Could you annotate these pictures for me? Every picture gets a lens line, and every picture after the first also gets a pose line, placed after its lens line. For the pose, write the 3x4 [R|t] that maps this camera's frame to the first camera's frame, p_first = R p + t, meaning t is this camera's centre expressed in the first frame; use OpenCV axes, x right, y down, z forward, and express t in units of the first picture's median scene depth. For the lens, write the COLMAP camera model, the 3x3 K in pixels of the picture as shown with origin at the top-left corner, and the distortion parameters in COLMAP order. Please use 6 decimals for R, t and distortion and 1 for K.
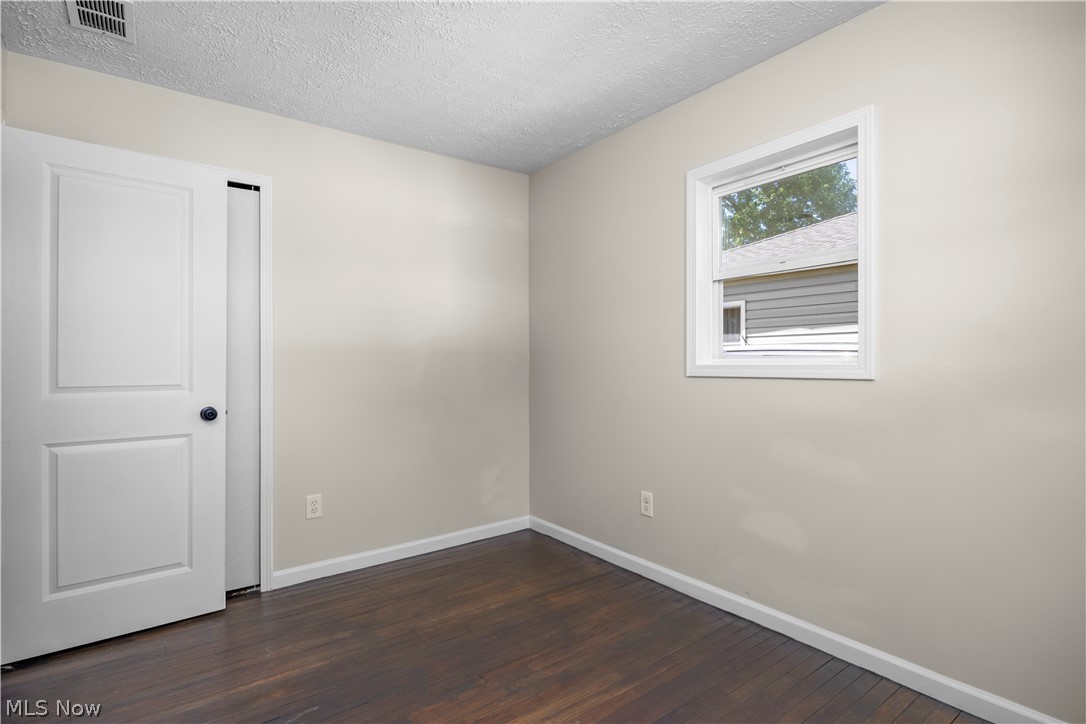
lens RADIAL K [[551.2, 0, 543.0], [0, 551.2, 362.0], [0, 0, 1]] dist [0.001469, 0.000021]
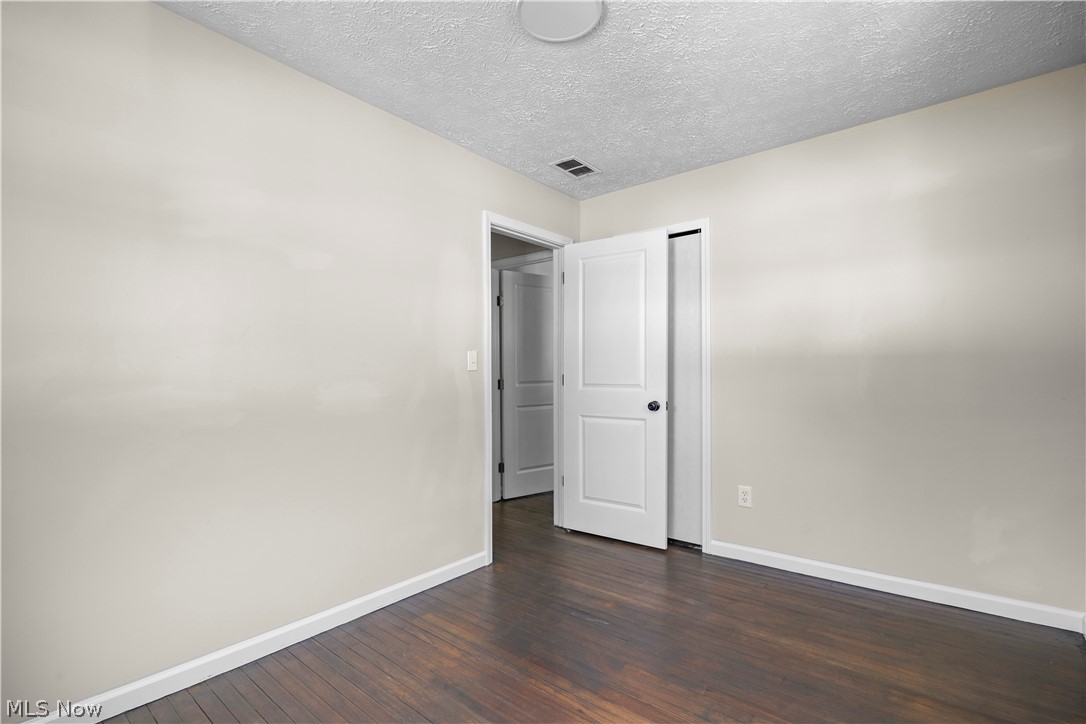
lens RADIAL K [[512.1, 0, 546.3], [0, 512.1, 367.3], [0, 0, 1]] dist [-0.003171, -0.000134]
pose [[0.226874, -0.004158, -0.973915, 0.560713], [0.009864, 0.999949, -0.001971, -0.004116], [0.973874, -0.009160, 0.226904, 0.406634]]
